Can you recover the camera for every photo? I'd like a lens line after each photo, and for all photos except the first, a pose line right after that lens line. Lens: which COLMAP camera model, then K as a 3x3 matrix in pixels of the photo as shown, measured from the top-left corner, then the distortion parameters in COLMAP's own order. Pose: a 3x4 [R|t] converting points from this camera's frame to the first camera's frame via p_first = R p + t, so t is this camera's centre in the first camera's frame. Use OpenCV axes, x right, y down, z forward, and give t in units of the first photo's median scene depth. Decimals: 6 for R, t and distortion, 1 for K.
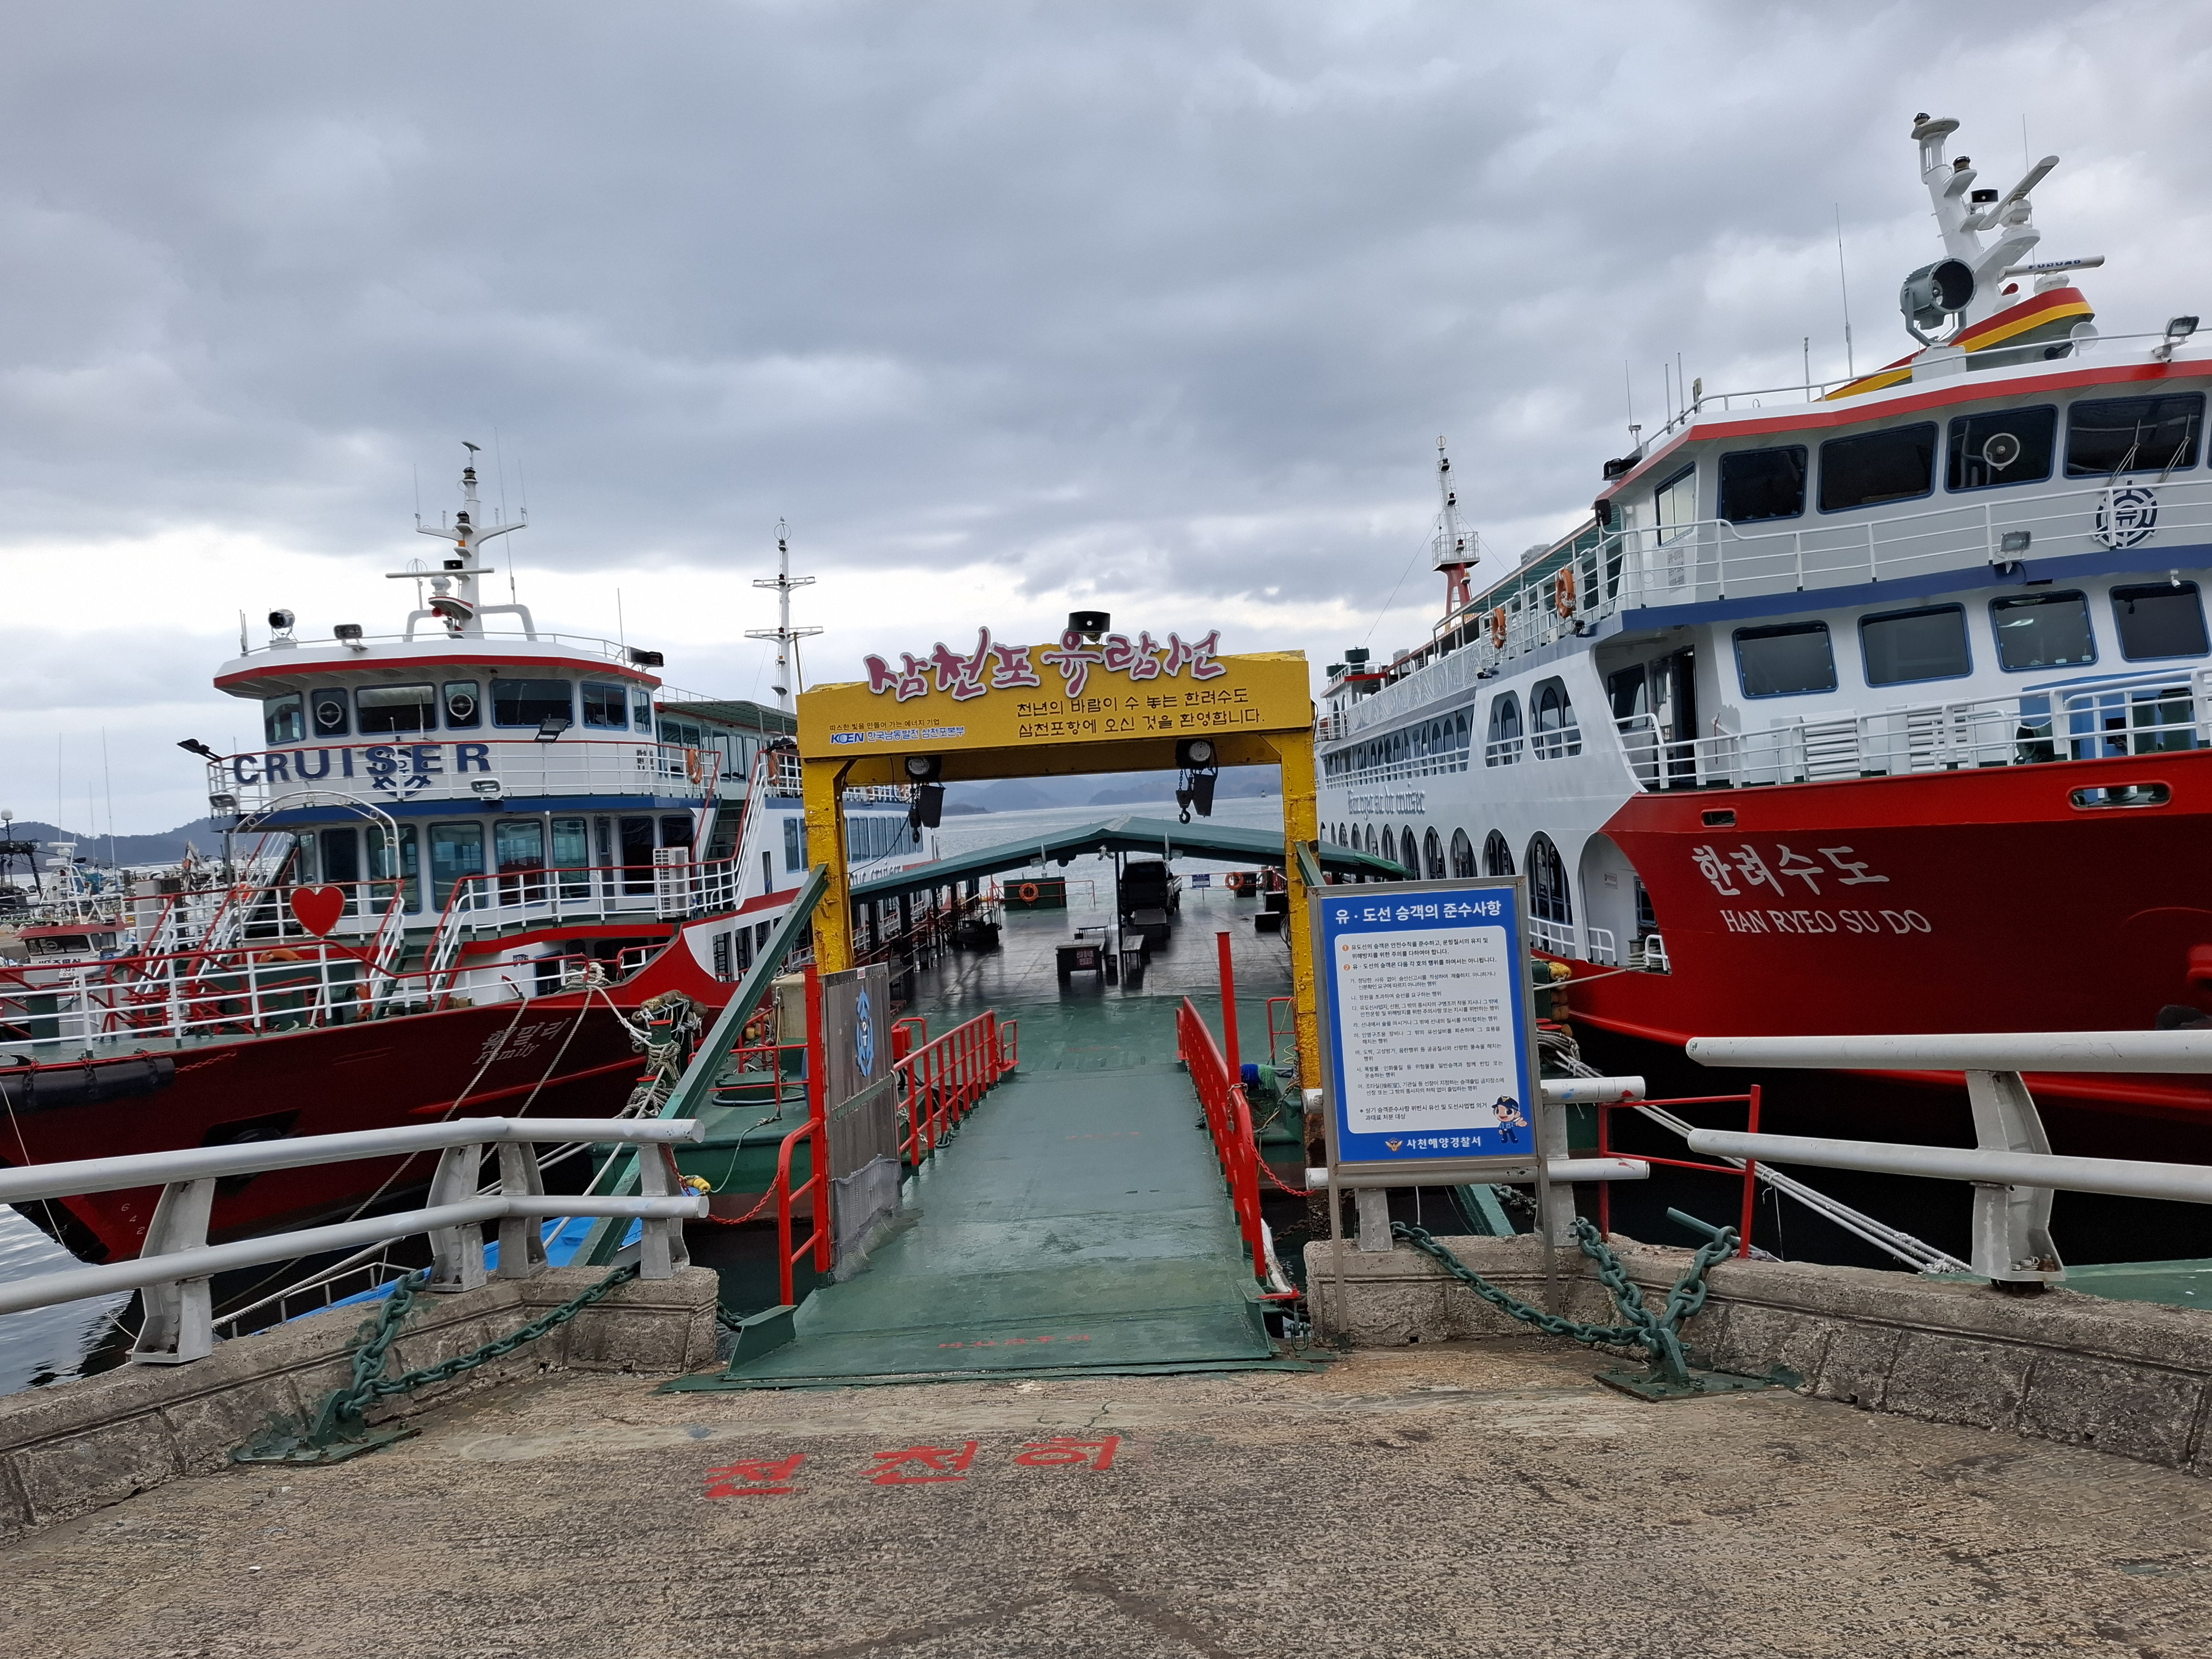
lens RADIAL K [[1588.0, 0, 1103.3], [0, 1588.0, 827.1], [0, 0, 1]] dist [0.065285, -0.017174]
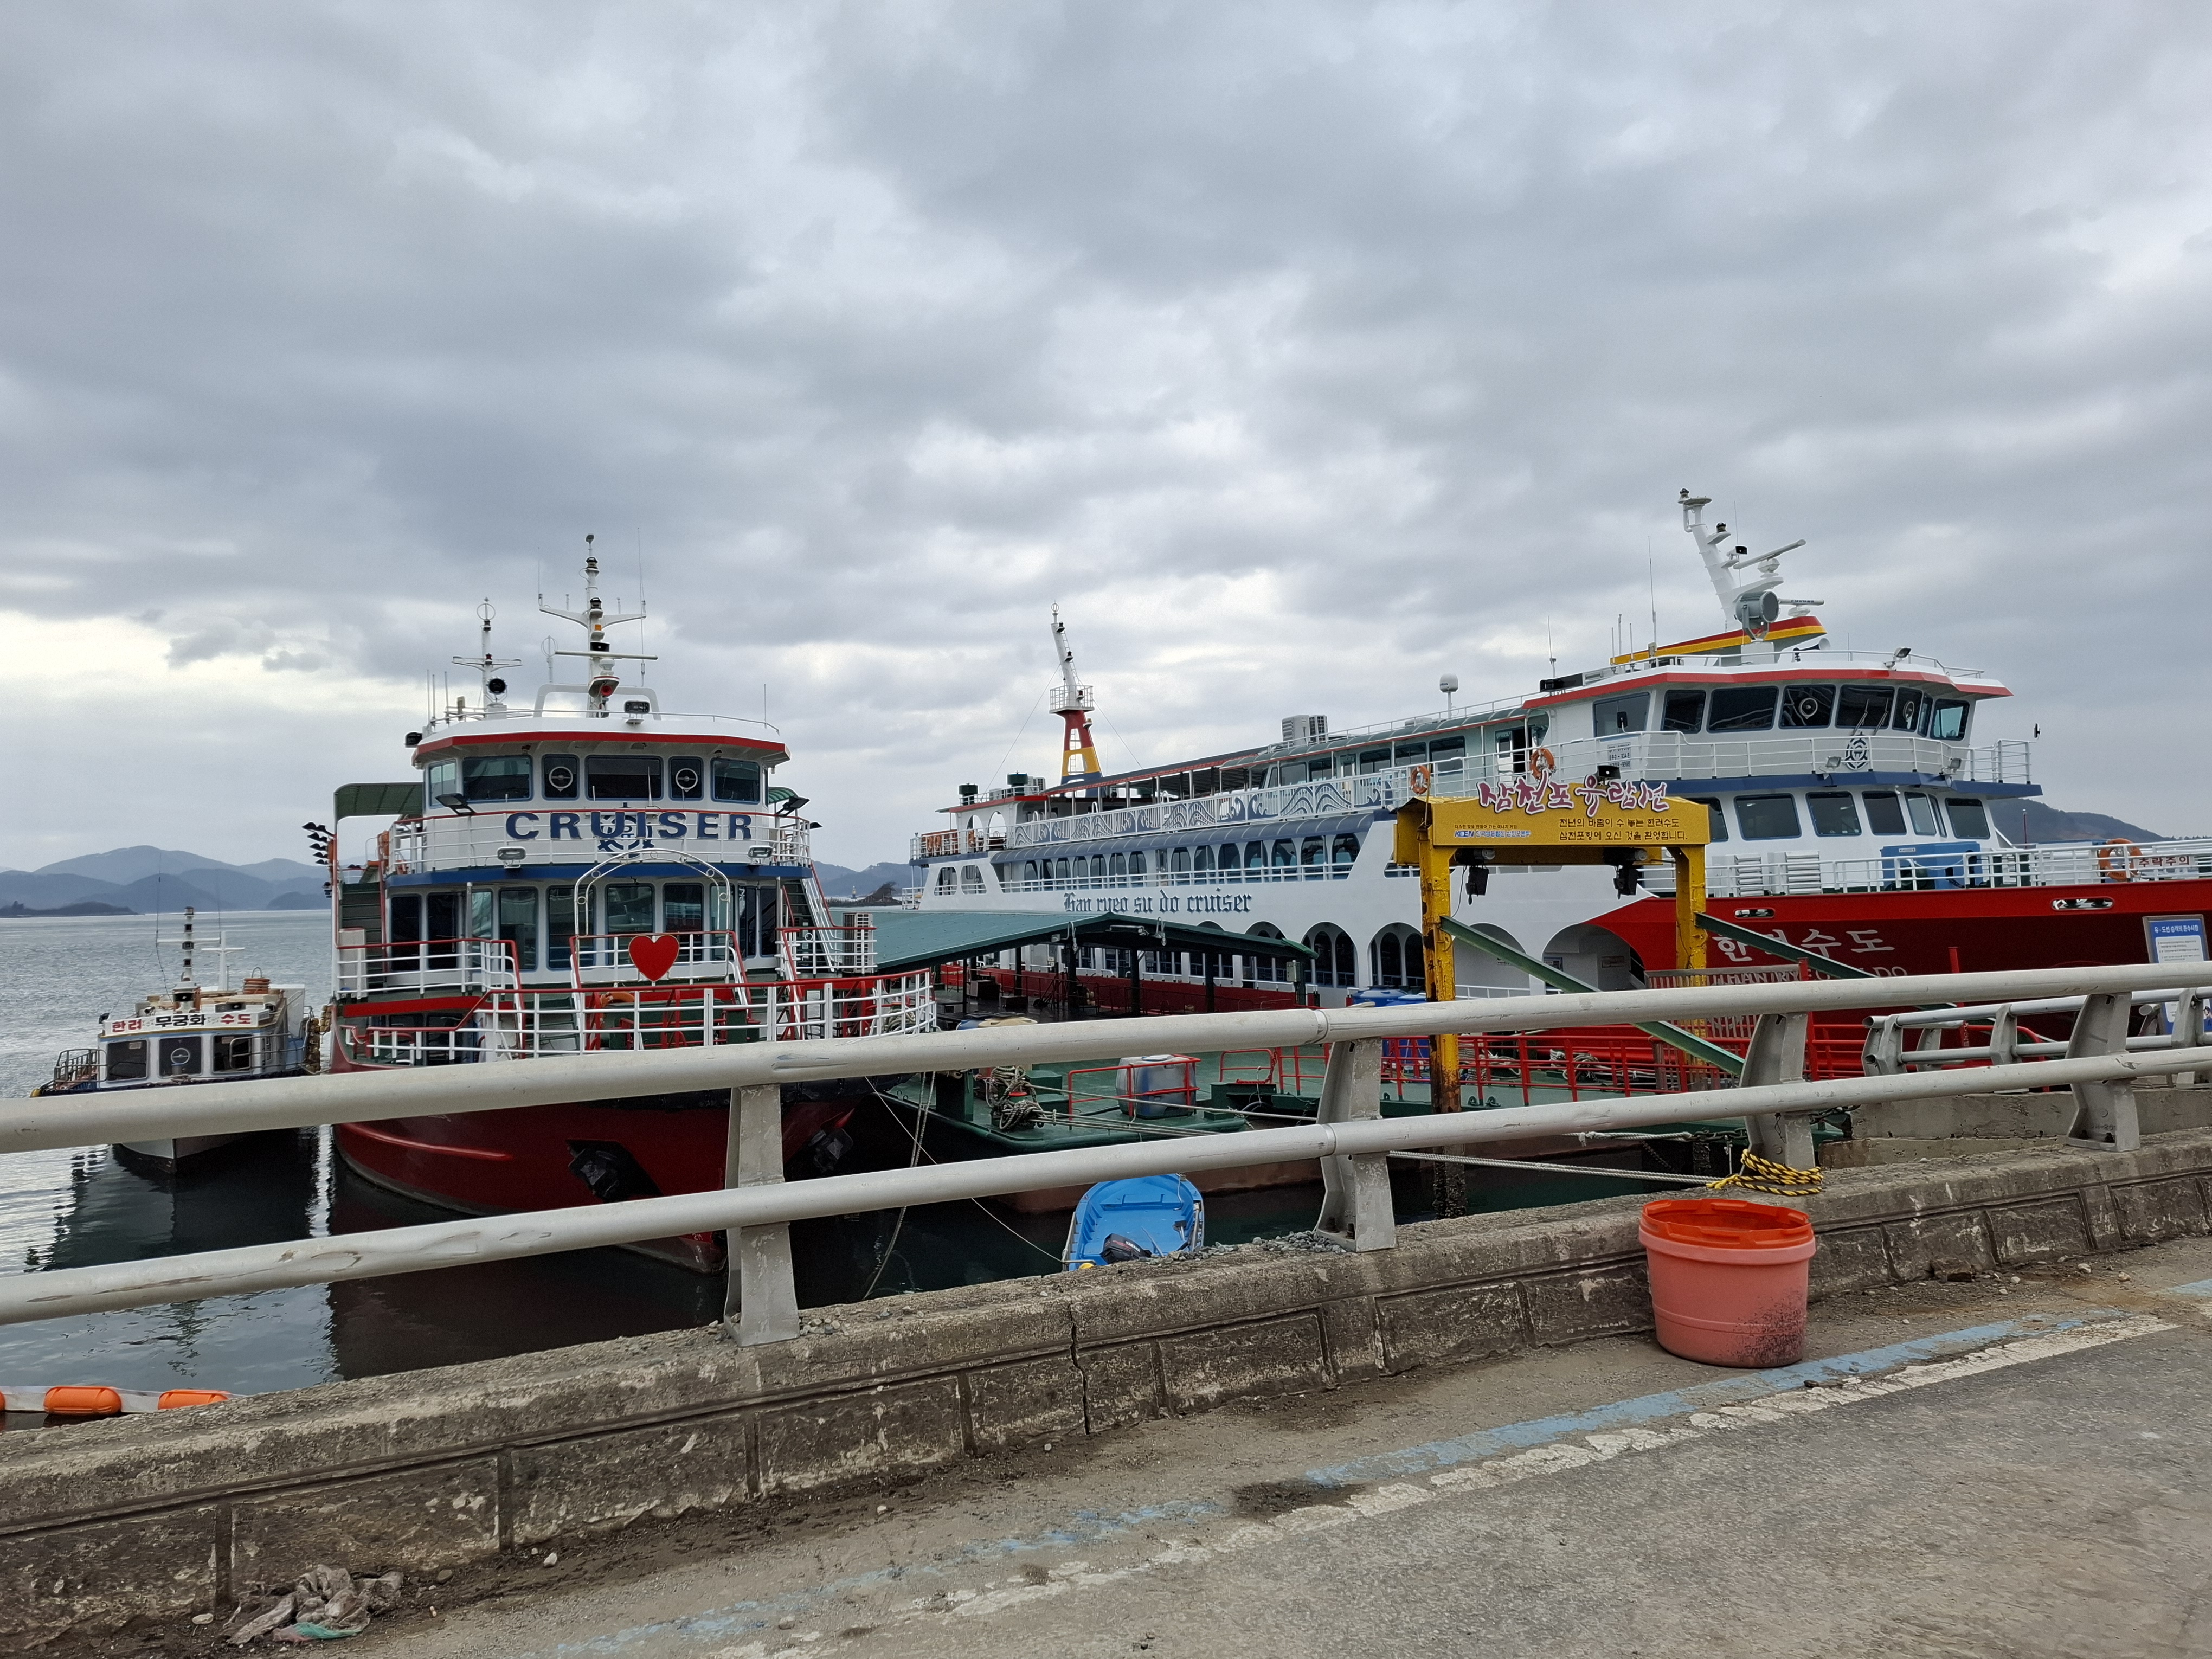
lens RADIAL K [[1588.0, 0, 1104.8], [0, 1588.0, 797.5], [0, 0, 1]] dist [0.065285, -0.017174]
pose [[0.886542, 0.071232, 0.457132, -0.747056], [-0.027514, 0.994445, -0.101598, 0.047671], [-0.461830, 0.077494, 0.883577, -0.128689]]
